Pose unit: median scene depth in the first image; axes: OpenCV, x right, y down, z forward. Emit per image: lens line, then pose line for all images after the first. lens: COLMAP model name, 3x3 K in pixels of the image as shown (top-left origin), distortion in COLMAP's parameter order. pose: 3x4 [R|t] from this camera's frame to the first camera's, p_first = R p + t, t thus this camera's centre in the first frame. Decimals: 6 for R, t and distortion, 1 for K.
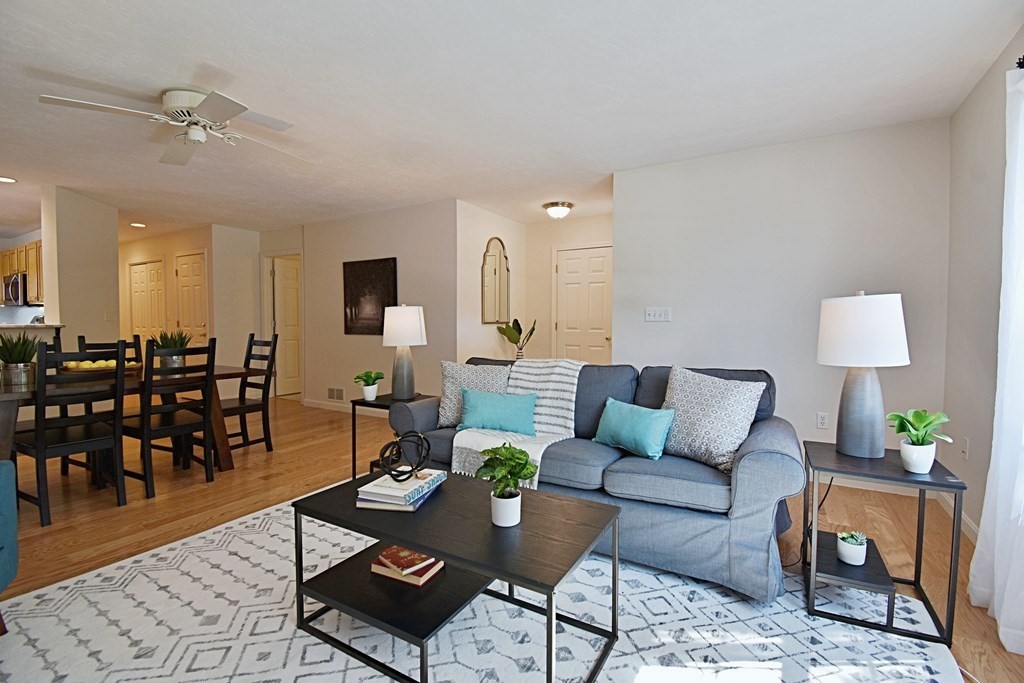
lens RADIAL K [[462.1, 0, 511.4], [0, 462.1, 342.3], [0, 0, 1]] dist [-0.019173, -0.001460]
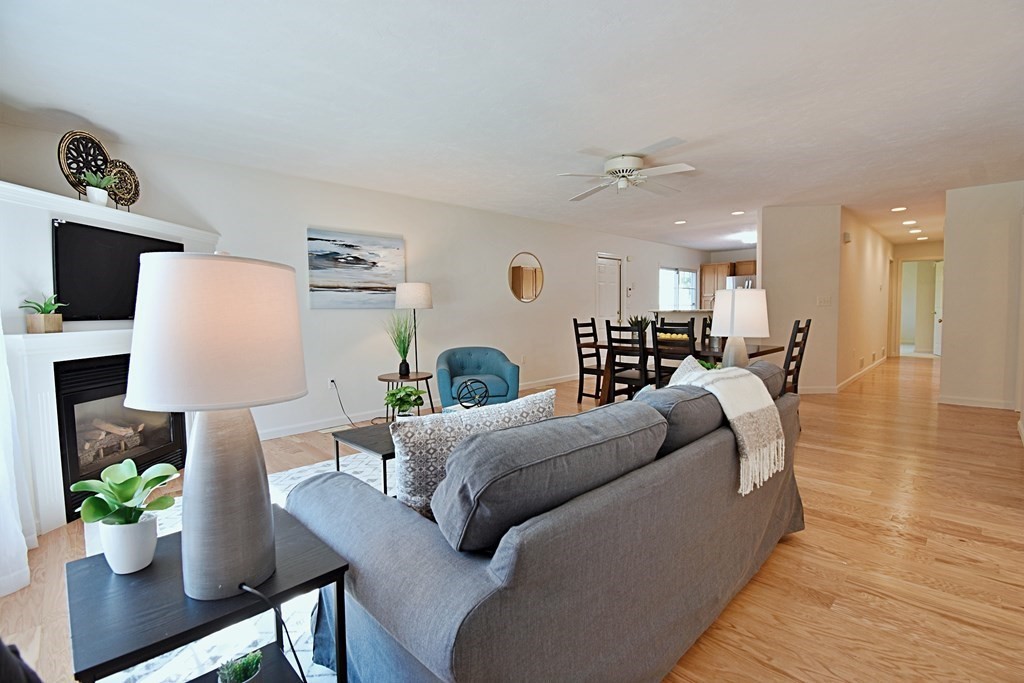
lens RADIAL K [[462.1, 0, 513.2], [0, 462.1, 339.7], [0, 0, 1]] dist [-0.019173, -0.001460]
pose [[-0.278008, 0.061308, -0.958620, 0.768685], [-0.031607, 0.996837, 0.072918, -0.038878], [0.960059, 0.050571, -0.275191, 0.952005]]
